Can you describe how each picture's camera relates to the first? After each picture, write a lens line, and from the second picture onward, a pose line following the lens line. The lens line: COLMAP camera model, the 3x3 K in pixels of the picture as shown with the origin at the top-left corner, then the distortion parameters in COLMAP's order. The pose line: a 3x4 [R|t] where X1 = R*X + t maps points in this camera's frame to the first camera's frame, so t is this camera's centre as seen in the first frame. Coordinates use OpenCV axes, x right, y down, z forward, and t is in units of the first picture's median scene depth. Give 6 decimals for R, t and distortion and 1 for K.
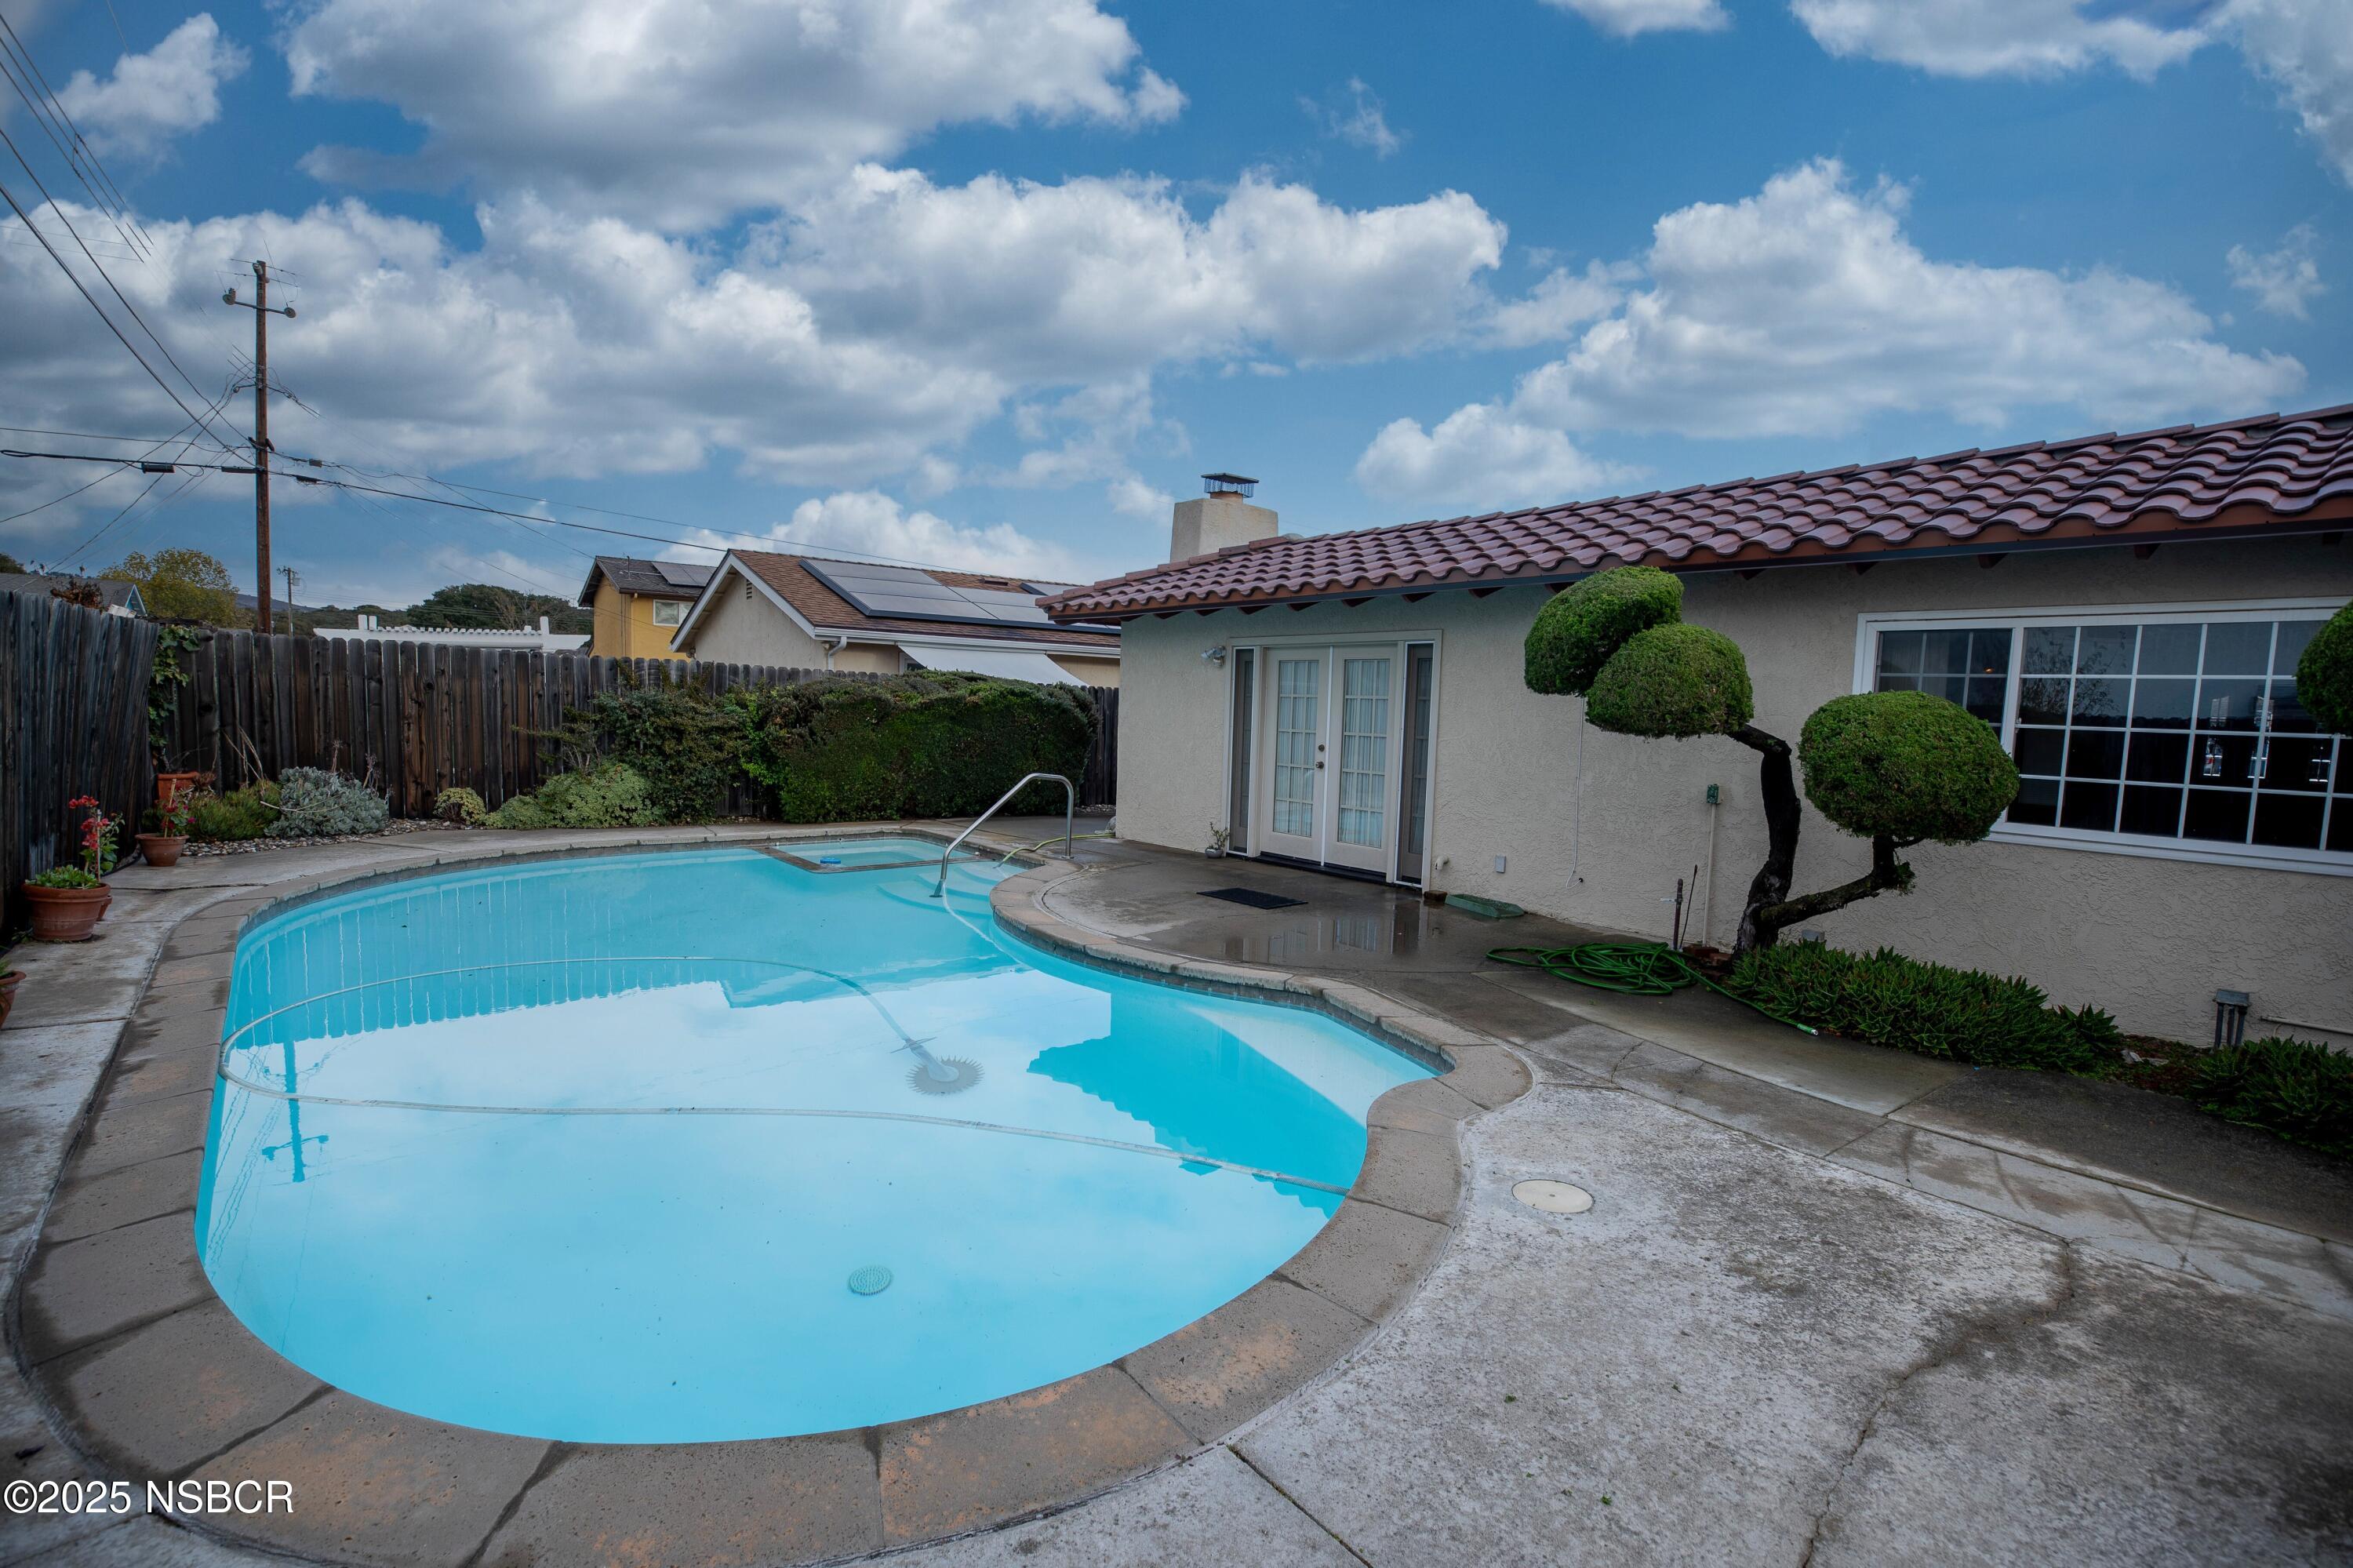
lens RADIAL K [[1093.0, 0, 1185.3], [0, 1093.0, 802.0], [0, 0, 1]] dist [-0.032429, 0.000651]
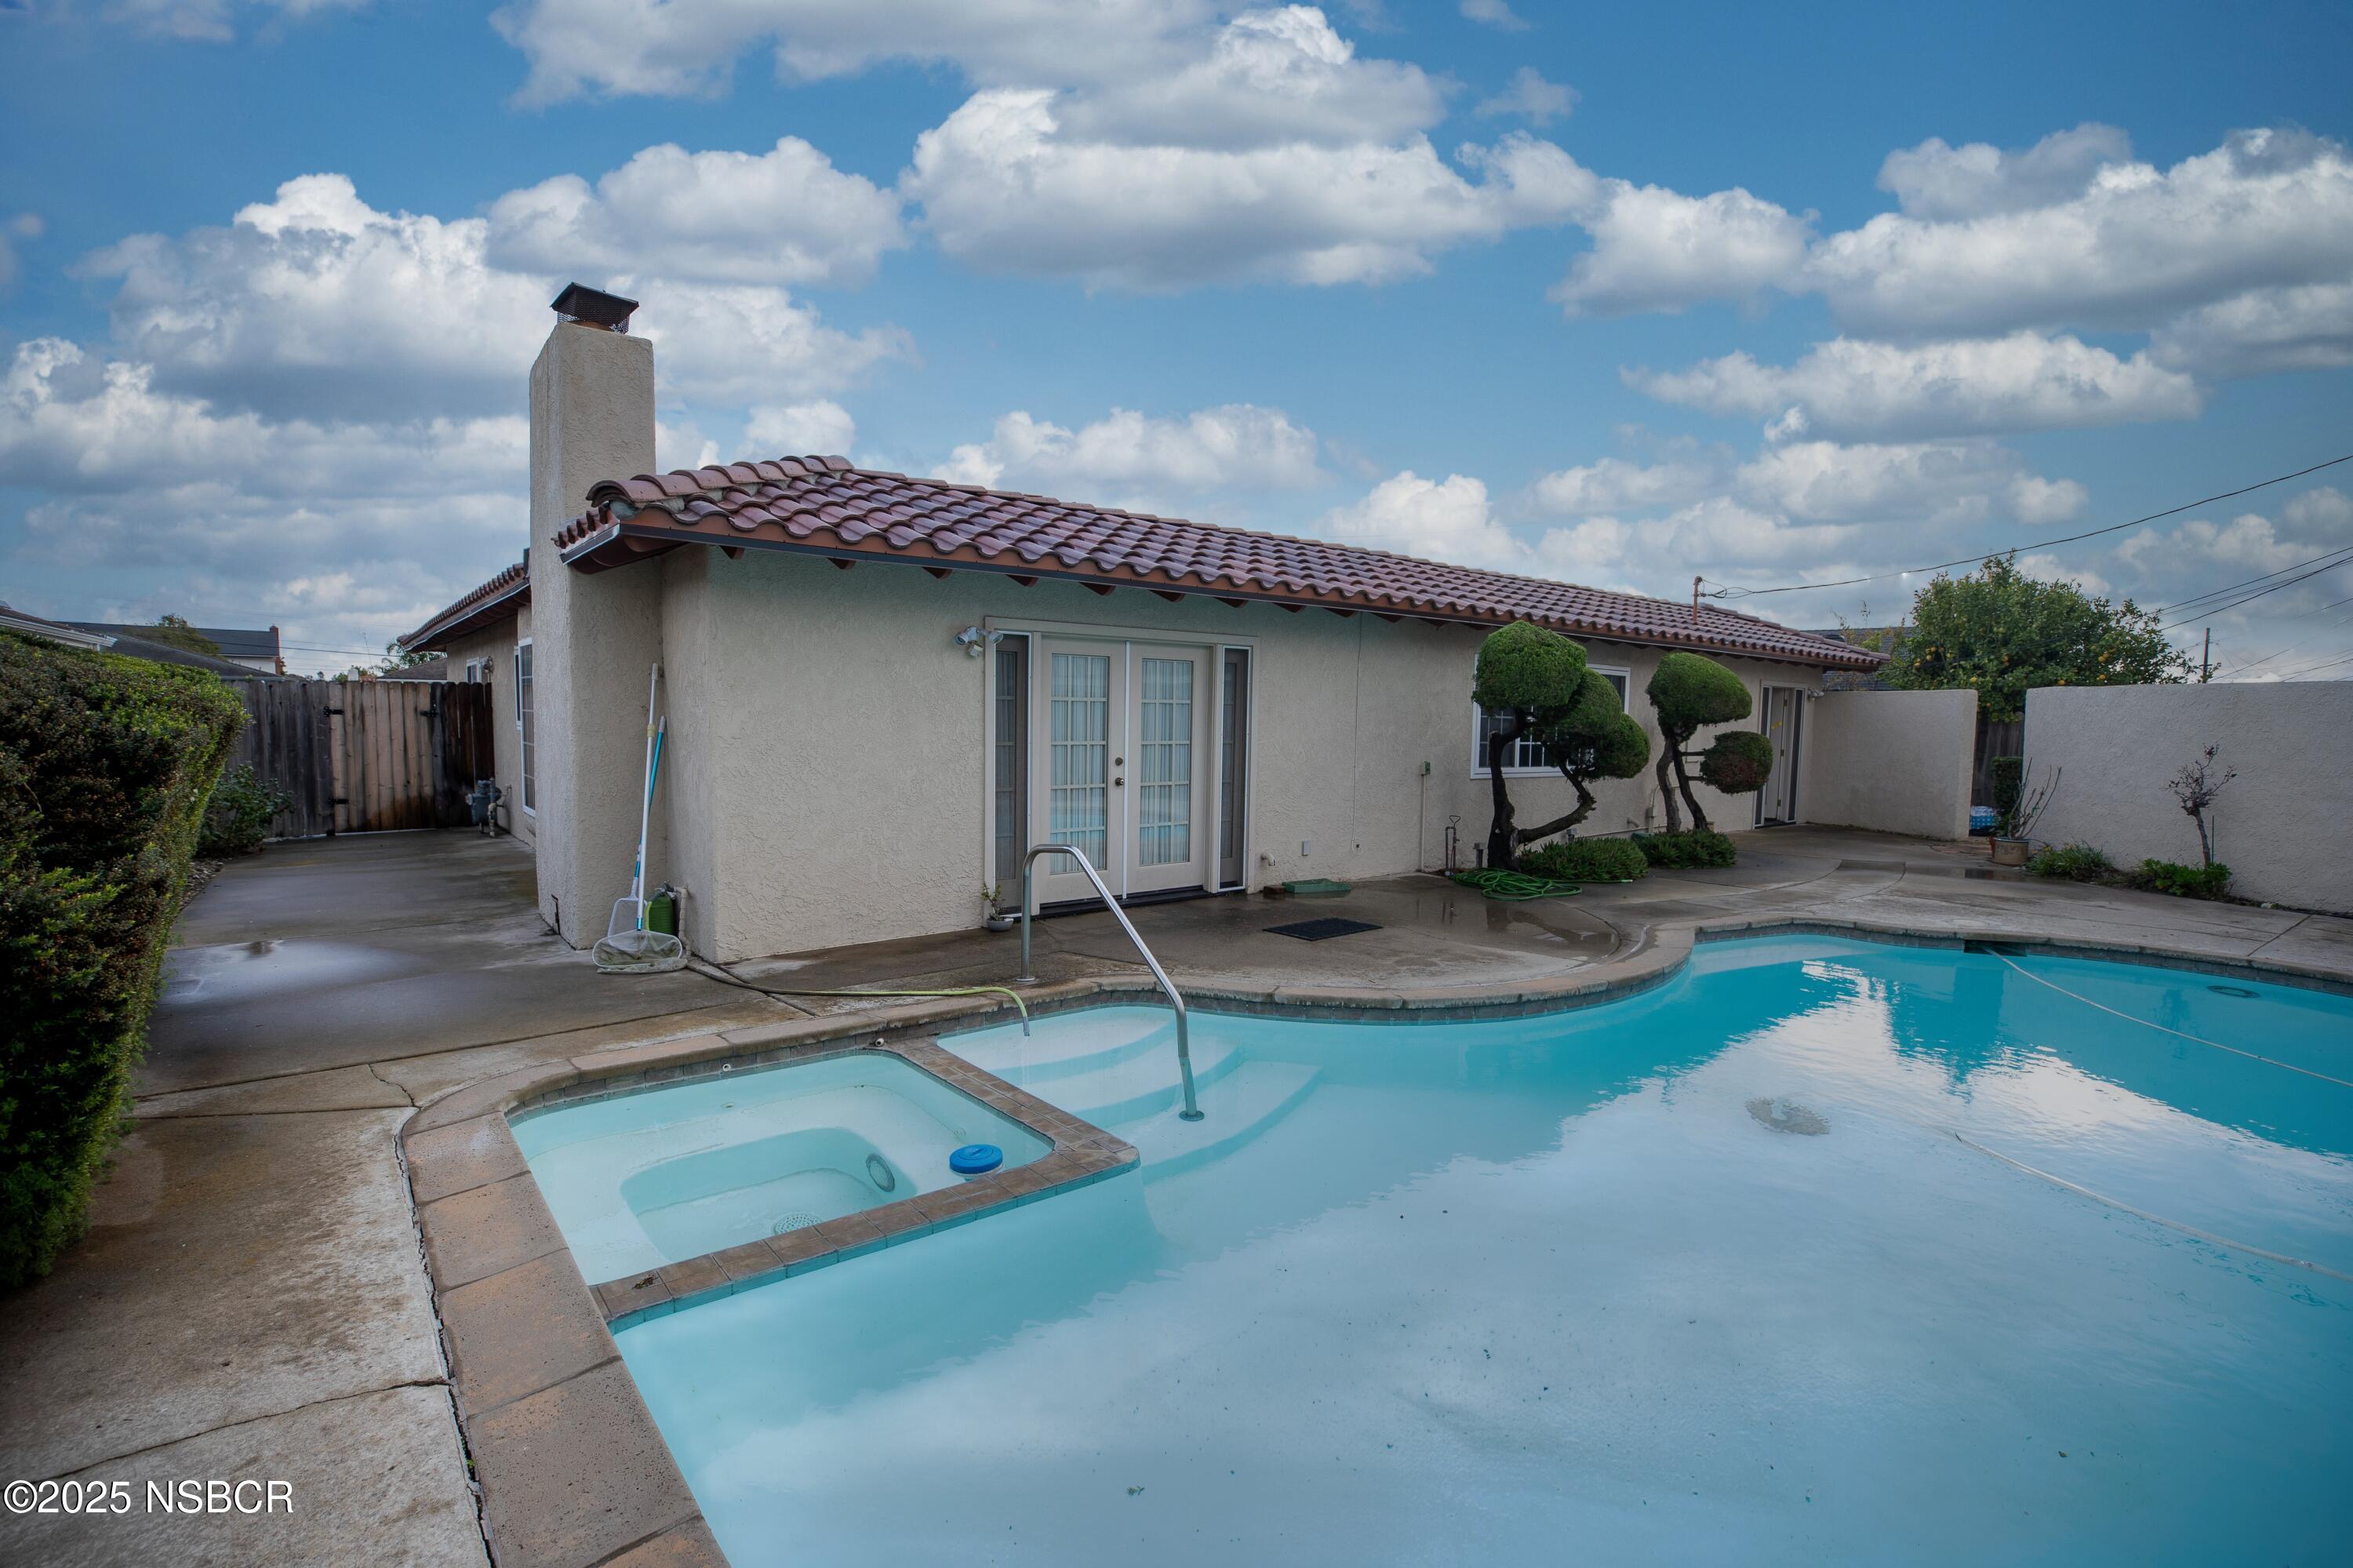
lens RADIAL K [[1093.0, 0, 1185.3], [0, 1093.0, 802.0], [0, 0, 1]] dist [-0.032429, 0.000651]
pose [[-0.006749, -0.114699, 0.993377, -0.755758], [0.069792, 0.990923, 0.114890, -0.117798], [-0.997539, 0.070105, 0.001317, 0.998515]]
